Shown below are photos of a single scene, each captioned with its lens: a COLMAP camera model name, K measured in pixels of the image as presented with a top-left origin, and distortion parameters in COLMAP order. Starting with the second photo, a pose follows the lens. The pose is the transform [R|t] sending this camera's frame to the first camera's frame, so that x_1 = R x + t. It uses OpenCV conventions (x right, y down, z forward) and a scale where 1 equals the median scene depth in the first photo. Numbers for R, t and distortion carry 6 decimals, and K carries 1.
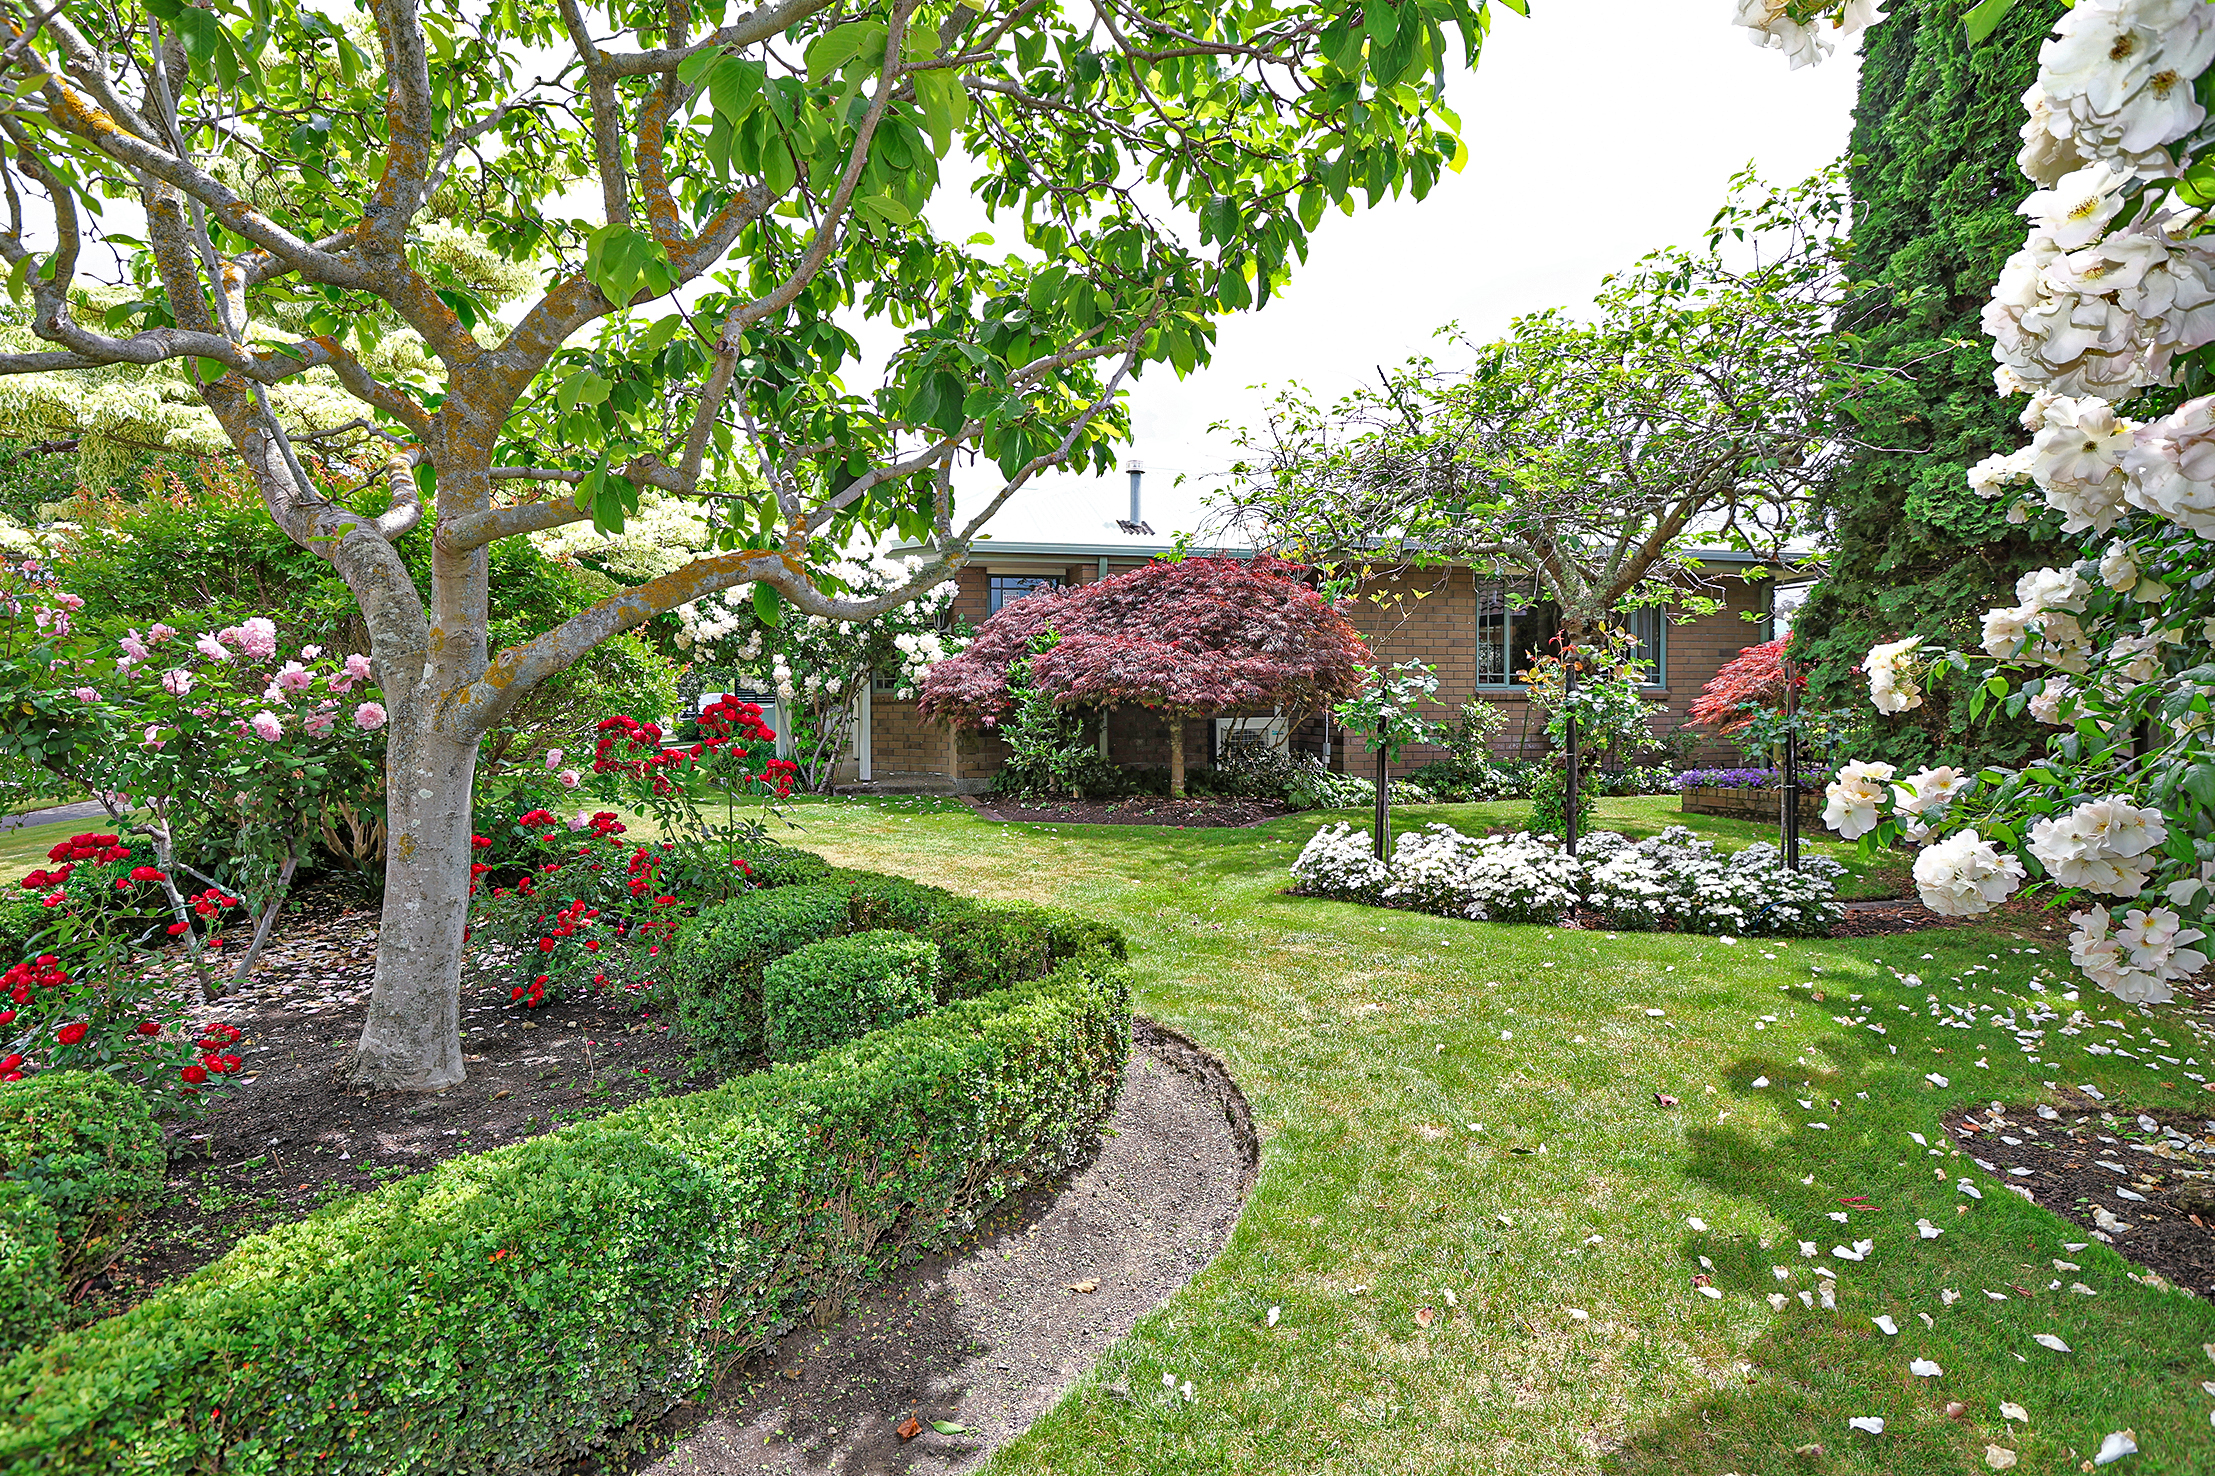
lens RADIAL K [[1107.3, 0, 1107.5], [0, 1107.3, 738.0], [0, 0, 1]] dist [-0.048549, 0.014621]
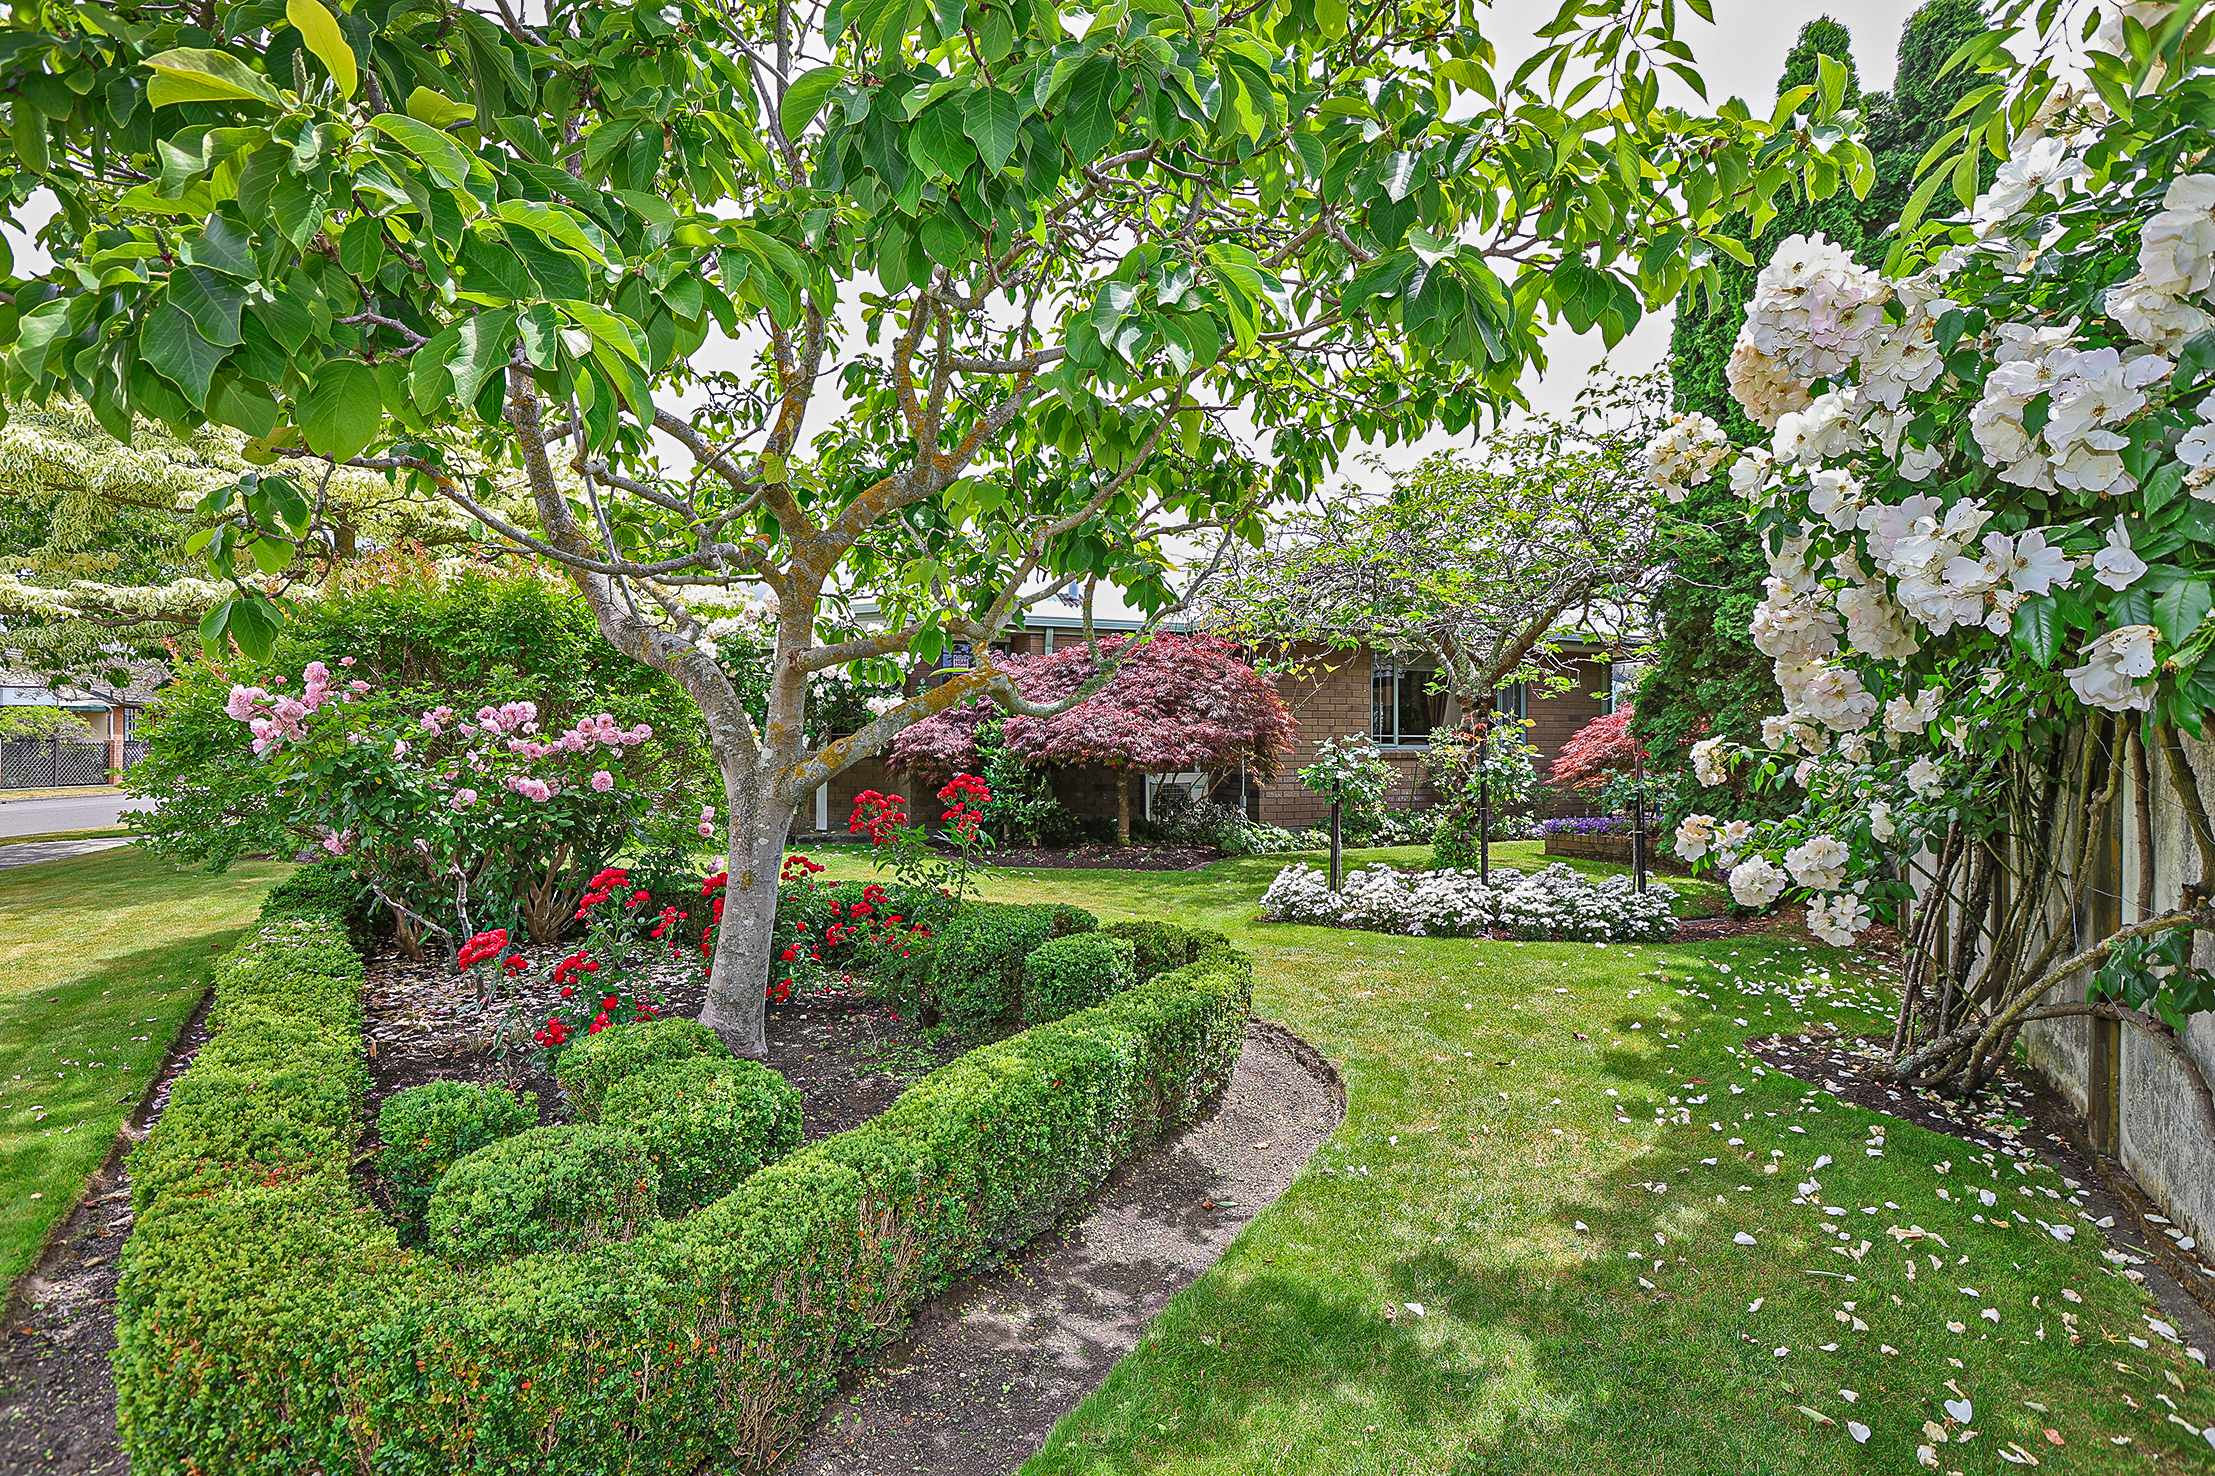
lens RADIAL K [[1171.5, 0, 1107.5], [0, 1171.5, 738.0], [0, 0, 1]] dist [-0.054137, 0.000266]
pose [[0.988525, 0.008120, 0.150841, -0.231695], [-0.002114, 0.999200, -0.039939, -0.012624], [-0.151044, 0.039162, 0.987751, -0.308033]]
